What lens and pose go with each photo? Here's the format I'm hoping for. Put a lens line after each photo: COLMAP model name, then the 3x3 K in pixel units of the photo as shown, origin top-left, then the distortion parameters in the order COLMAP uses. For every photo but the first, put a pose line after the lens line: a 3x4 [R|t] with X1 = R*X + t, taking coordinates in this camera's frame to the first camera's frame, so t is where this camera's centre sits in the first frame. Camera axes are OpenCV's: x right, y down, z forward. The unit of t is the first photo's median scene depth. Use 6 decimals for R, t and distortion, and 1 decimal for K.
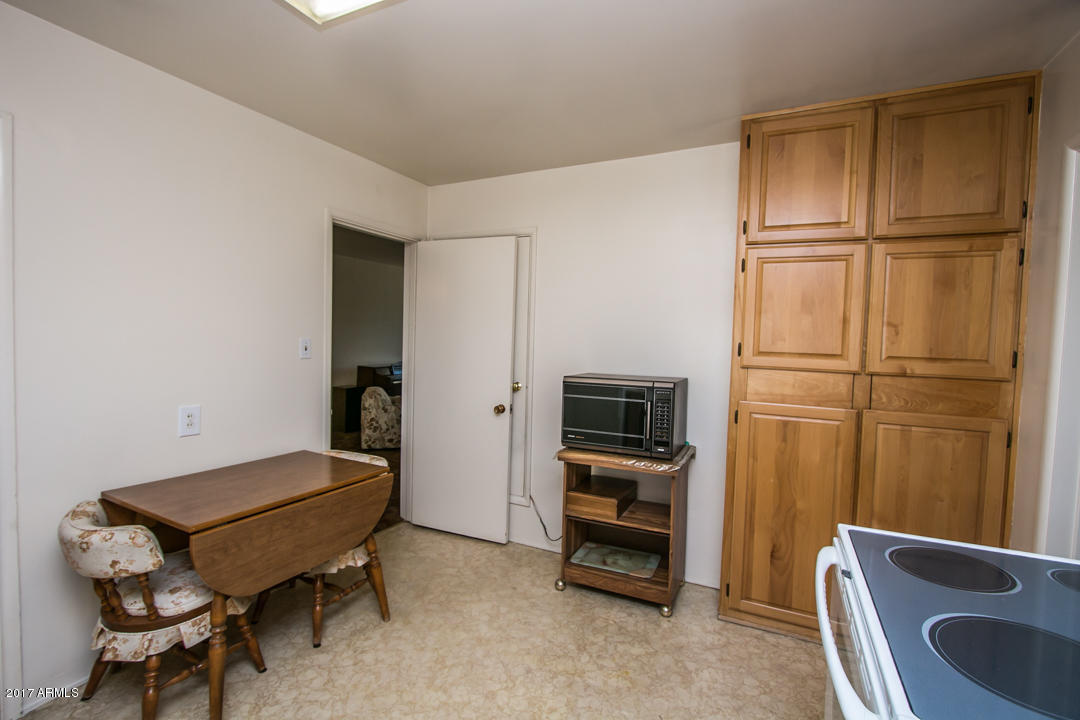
lens RADIAL K [[504.7, 0, 540.0], [0, 504.7, 360.0], [0, 0, 1]] dist [-0.000373, 0.000266]
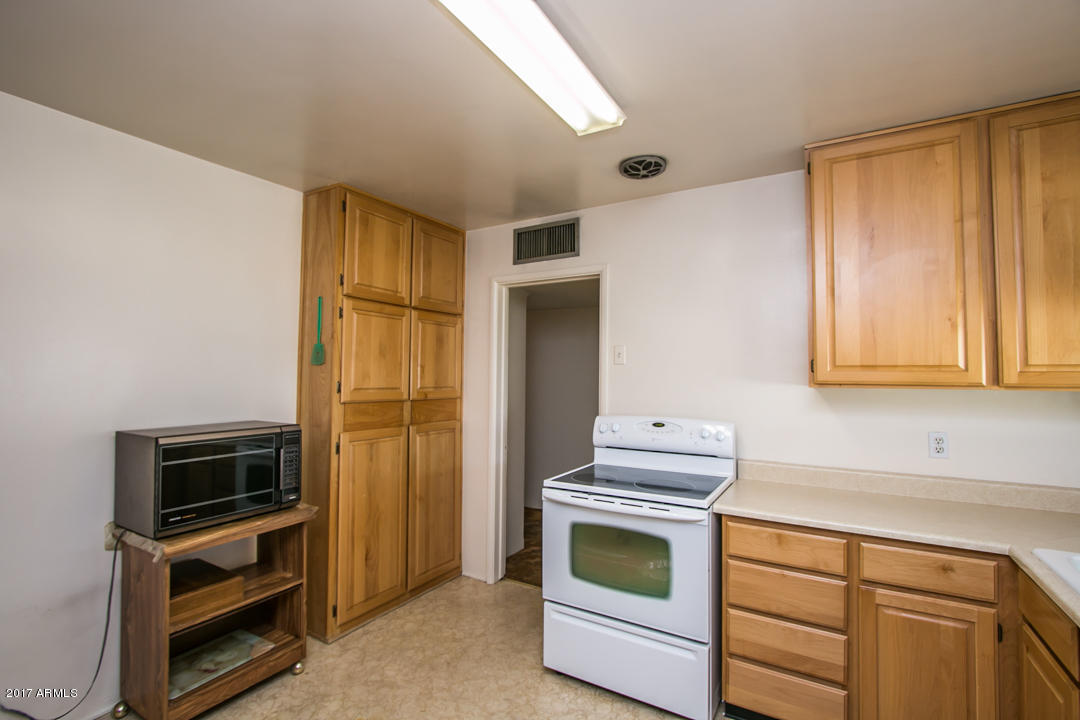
lens RADIAL K [[504.7, 0, 540.0], [0, 504.7, 360.0], [0, 0, 1]] dist [-0.000373, 0.000266]
pose [[0.079263, 0.005830, 0.996837, -0.691378], [0.036886, 0.999281, -0.008777, -0.055665], [-0.996171, 0.037465, 0.078991, 0.474703]]
